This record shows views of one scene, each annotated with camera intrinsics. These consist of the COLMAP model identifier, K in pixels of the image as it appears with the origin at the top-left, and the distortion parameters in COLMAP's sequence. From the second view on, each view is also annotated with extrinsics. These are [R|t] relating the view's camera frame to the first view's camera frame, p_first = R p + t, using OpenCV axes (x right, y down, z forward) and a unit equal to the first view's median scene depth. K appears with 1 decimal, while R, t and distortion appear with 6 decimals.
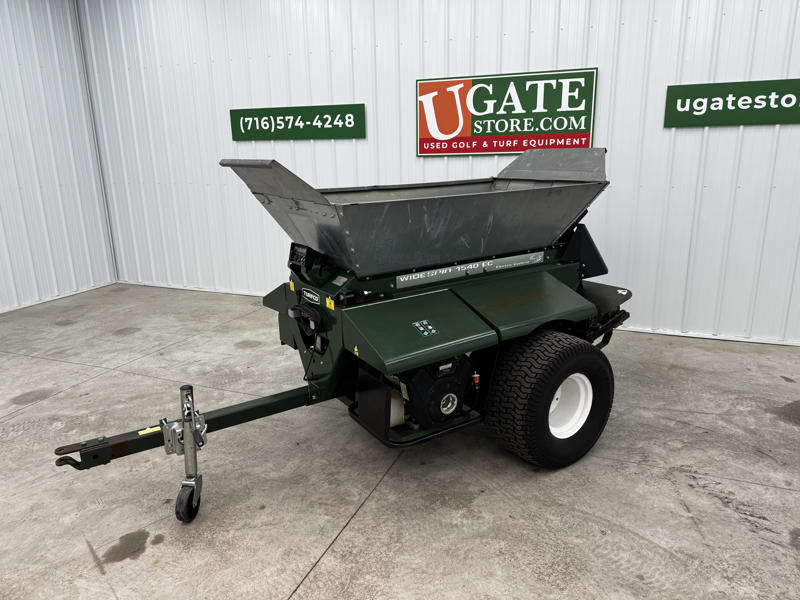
lens RADIAL K [[574.6, 0, 400.0], [0, 574.6, 300.0], [0, 0, 1]] dist [0.005753, -0.002248]
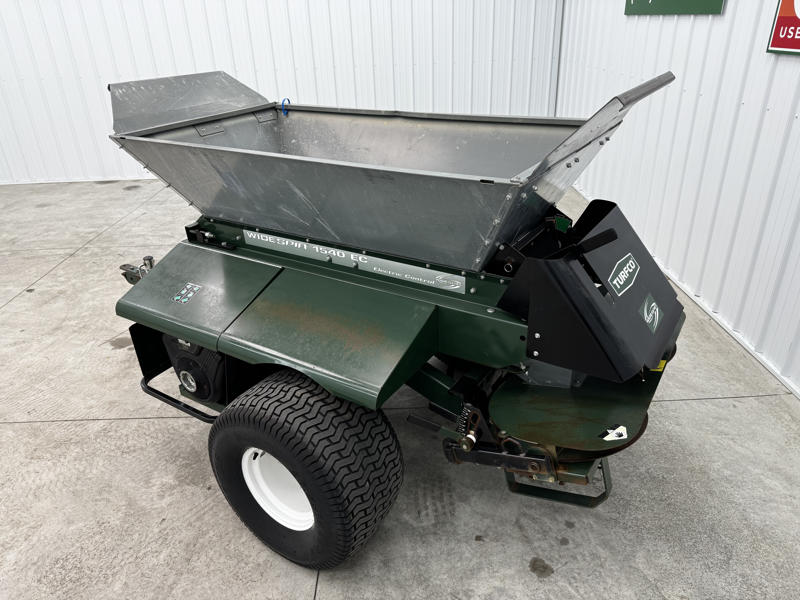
lens RADIAL K [[574.6, 0, 400.0], [0, 574.6, 300.0], [0, 0, 1]] dist [0.005753, -0.002248]
pose [[0.385778, 0.422160, -0.820339, 0.803418], [-0.202447, 0.906232, 0.371158, -0.300409], [0.900106, 0.022890, 0.435070, 0.802770]]
